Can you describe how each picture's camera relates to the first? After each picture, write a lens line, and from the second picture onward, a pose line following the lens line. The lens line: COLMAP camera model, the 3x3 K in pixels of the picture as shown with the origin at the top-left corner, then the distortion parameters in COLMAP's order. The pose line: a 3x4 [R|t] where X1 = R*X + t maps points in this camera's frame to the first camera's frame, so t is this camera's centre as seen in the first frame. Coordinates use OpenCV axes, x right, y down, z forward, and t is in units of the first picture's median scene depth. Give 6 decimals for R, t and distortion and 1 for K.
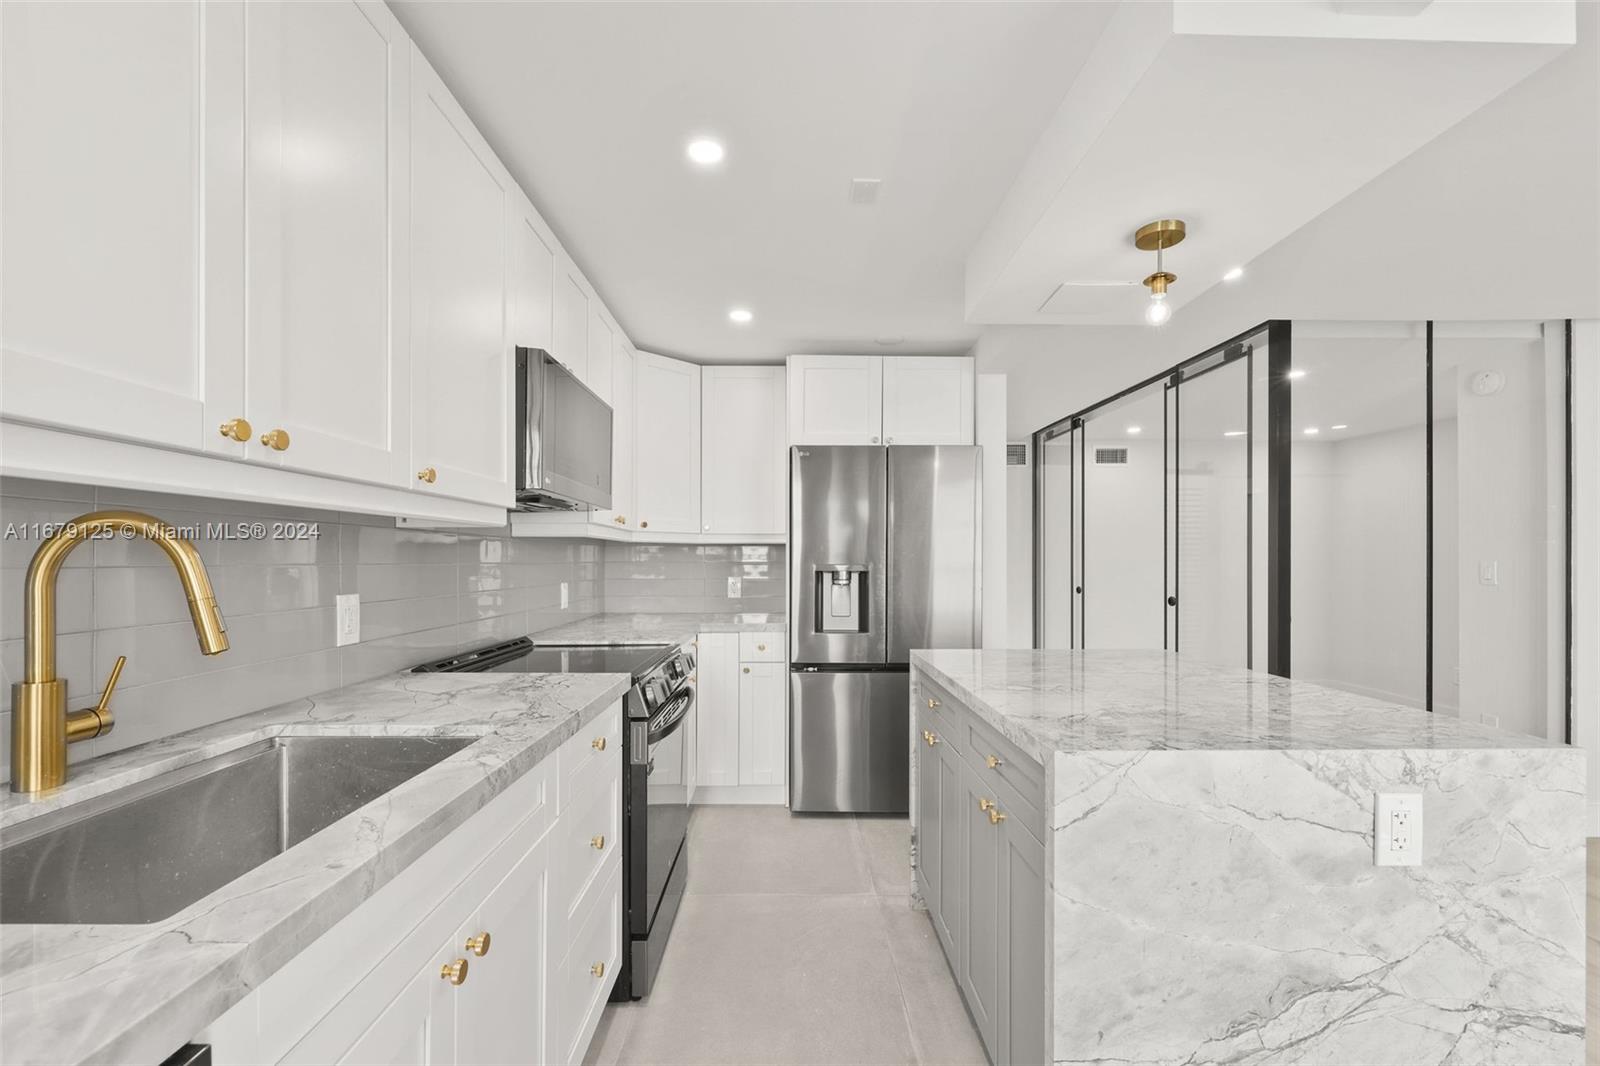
lens RADIAL K [[689.4, 0, 796.0], [0, 689.4, 555.0], [0, 0, 1]] dist [0.000361, -0.000350]
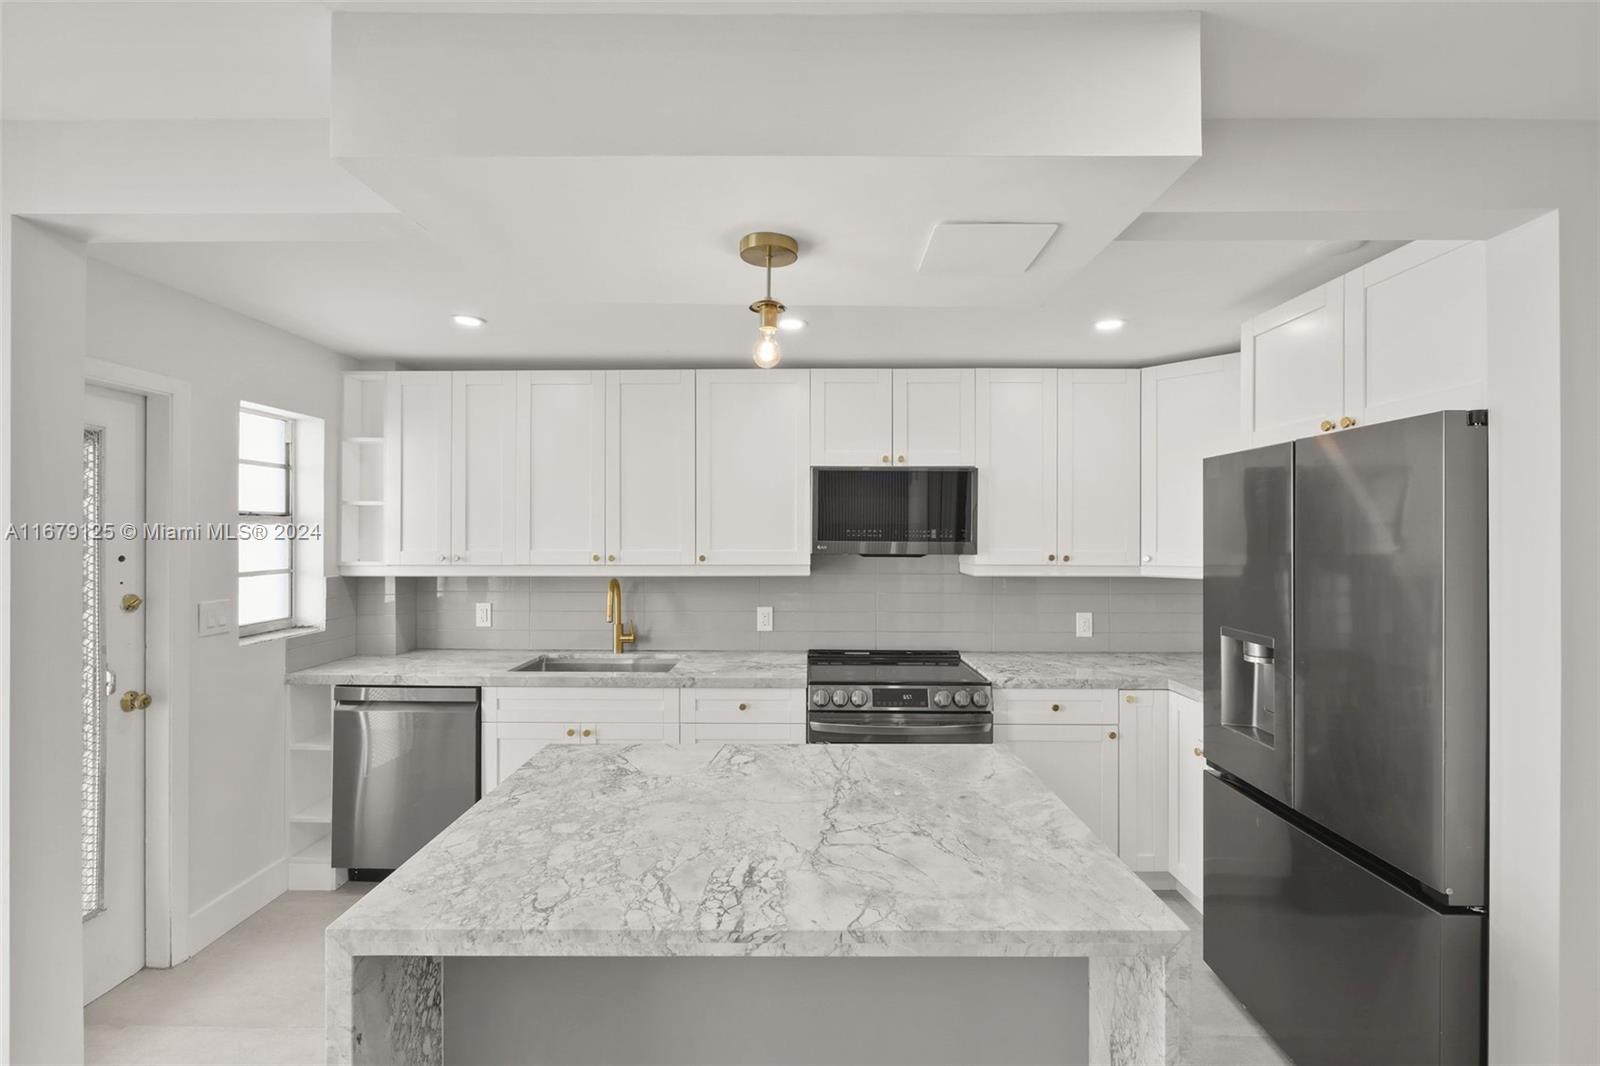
lens RADIAL K [[678.0, 0, 796.0], [0, 678.0, 532.4], [0, 0, 1]] dist [-0.000200, 0.000100]
pose [[-0.025747, -0.007211, -0.999642, 1.185660], [0.005761, 0.999956, -0.007361, -0.128851], [0.999652, -0.005948, -0.025704, 0.964614]]
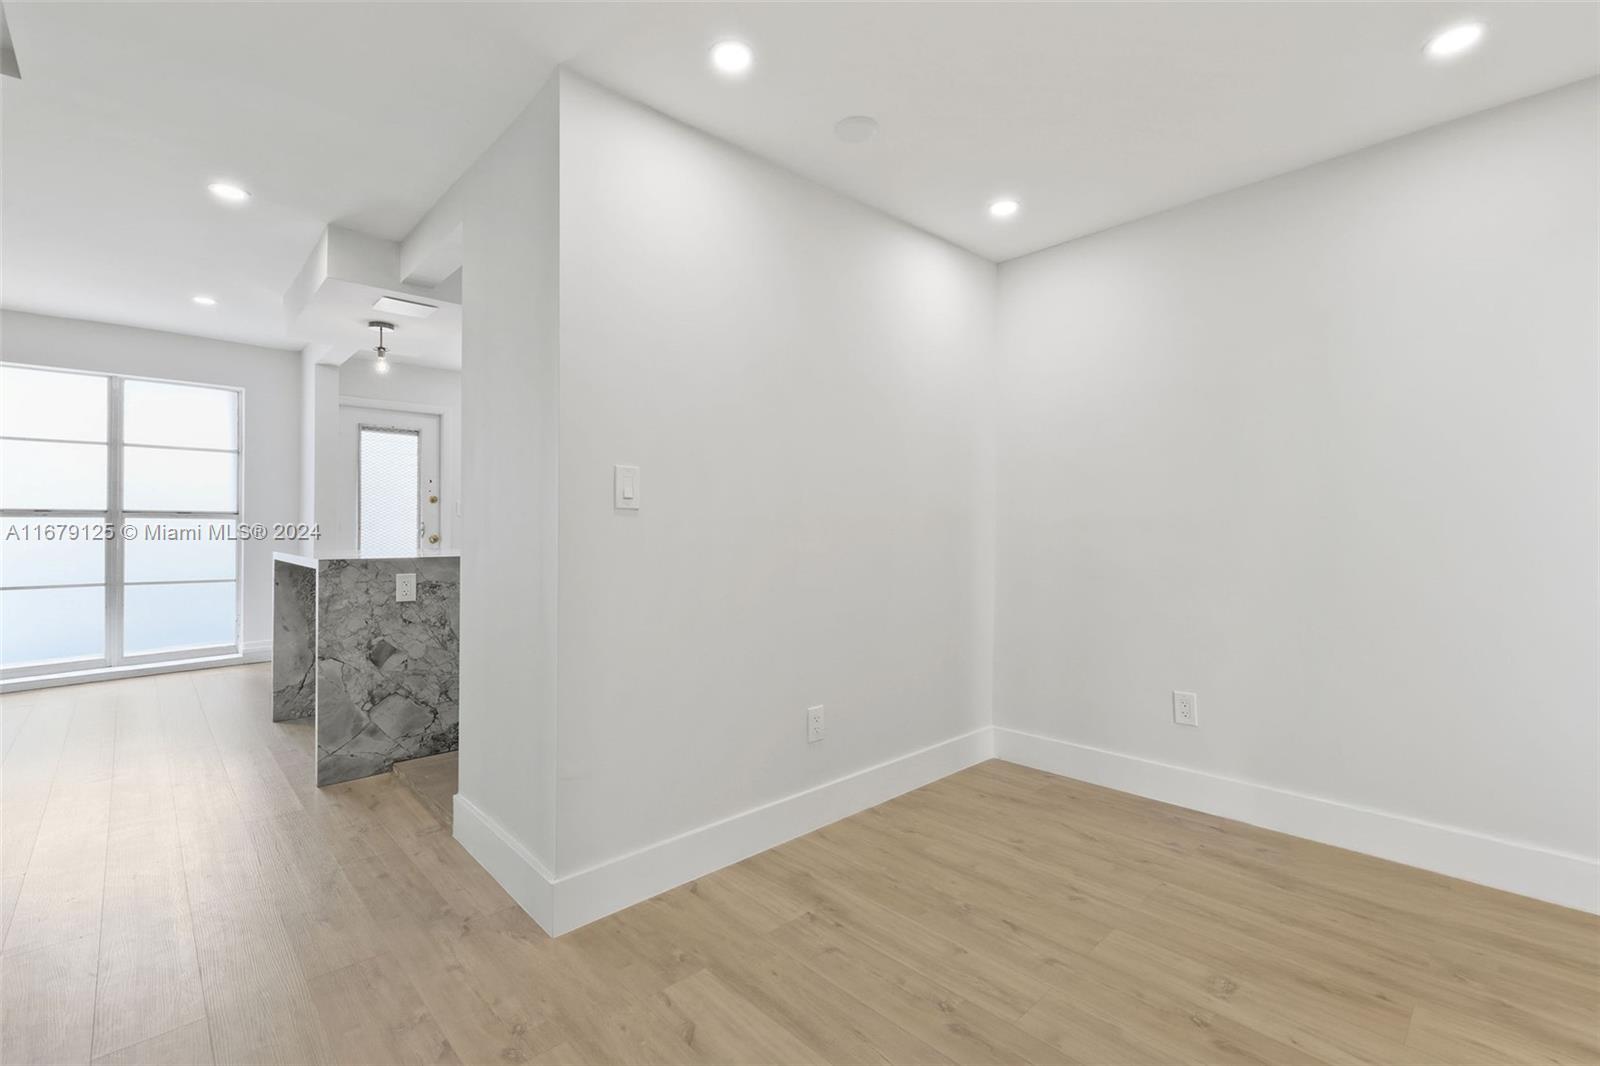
lens RADIAL K [[713.8, 0, 800.0], [0, 713.8, 533.0], [0, 0, 1]] dist [-0.000626, -0.000221]
pose [[-0.744729, 0.000790, -0.667367, 0.912578], [-0.000014, 0.999999, 0.001200, 0.112442], [0.667367, 0.000903, -0.744728, 3.046581]]
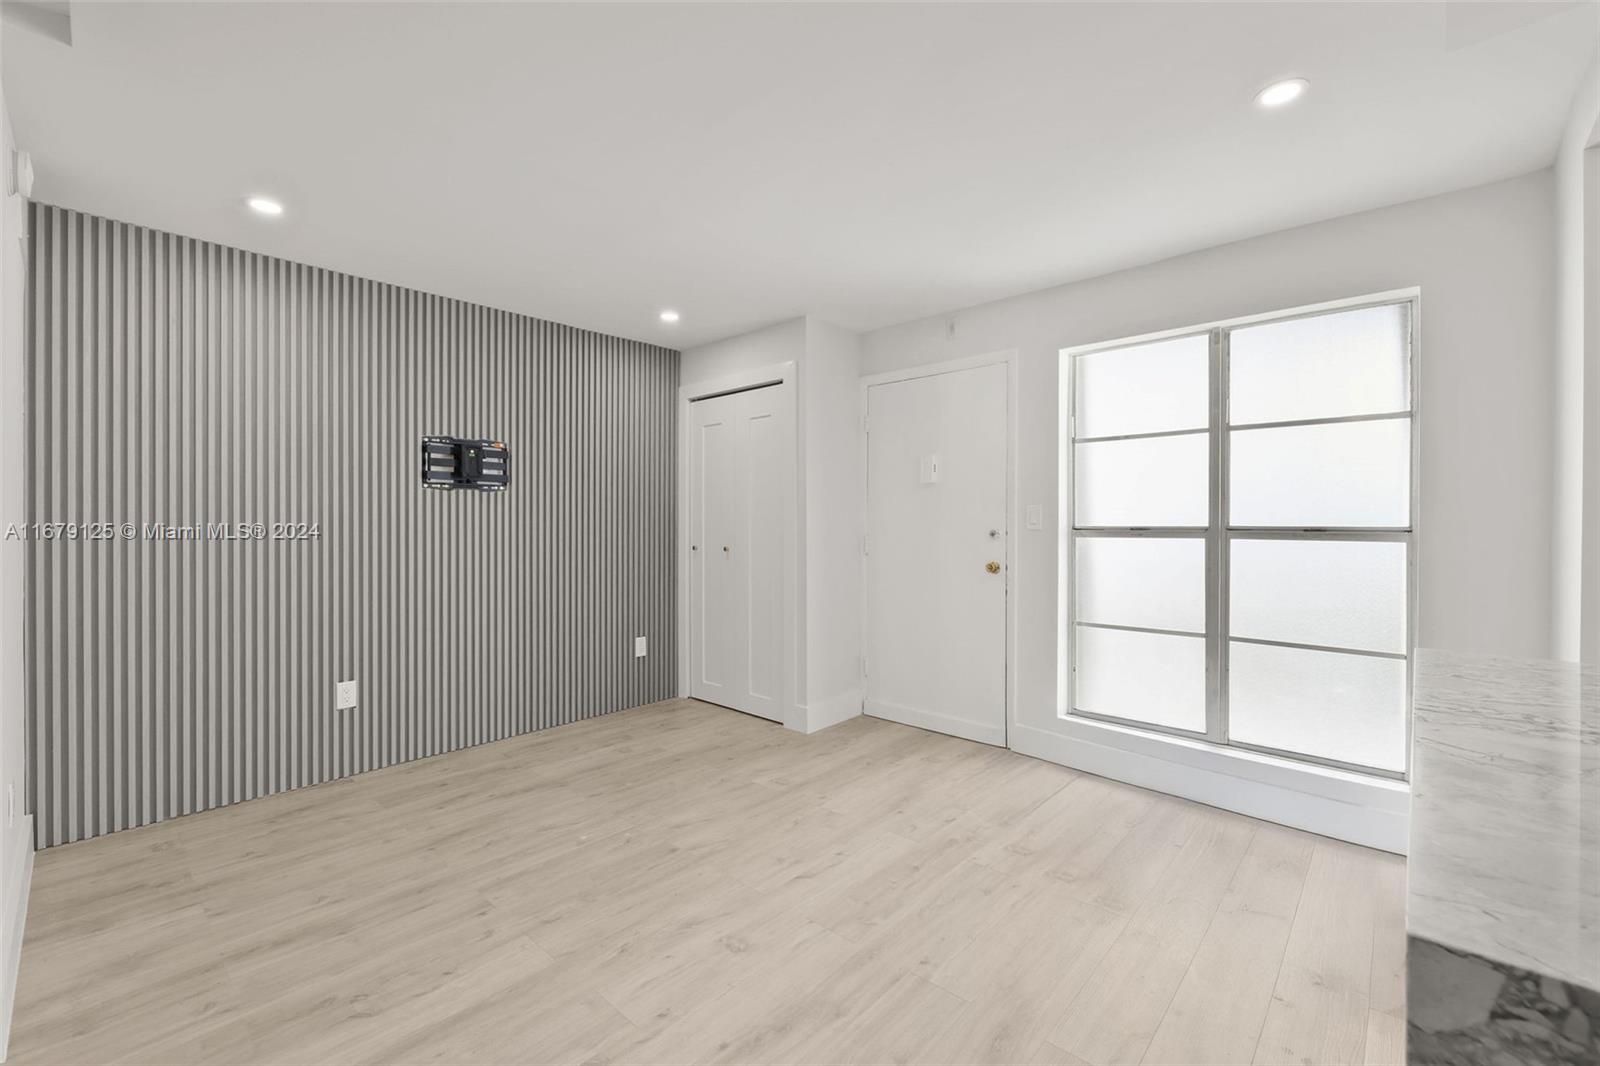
lens RADIAL K [[678.0, 0, 796.0], [0, 678.0, 532.4], [0, 0, 1]] dist [-0.000200, 0.000100]
pose [[-0.720598, -0.010799, 0.693269, 0.655947], [-0.008941, 0.999940, 0.006284, 0.050001], [-0.693295, -0.001670, -0.720652, 1.521037]]
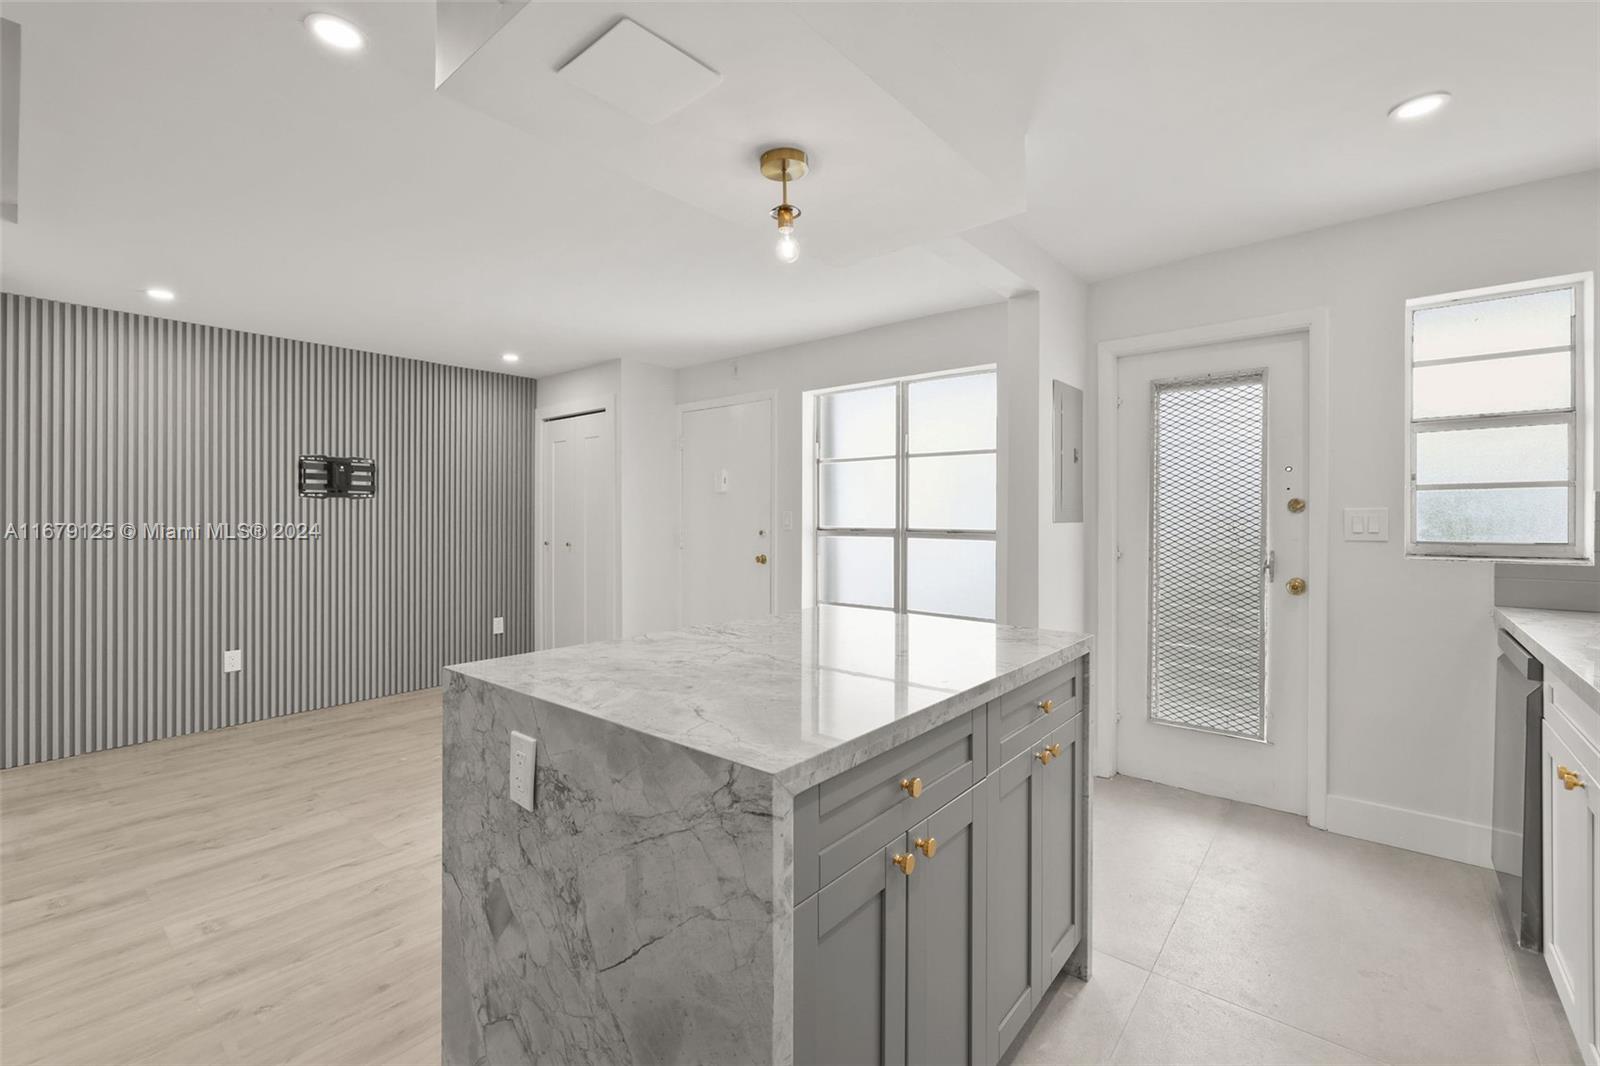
lens RADIAL K [[685.6, 0, 793.0], [0, 685.6, 520.0], [0, 0, 1]] dist [0.000798, -0.000674]
pose [[-0.753431, -0.007739, 0.657481, -0.082901], [-0.008972, 0.999959, 0.001489, 0.012448], [-0.657466, -0.004778, -0.753469, 1.548791]]
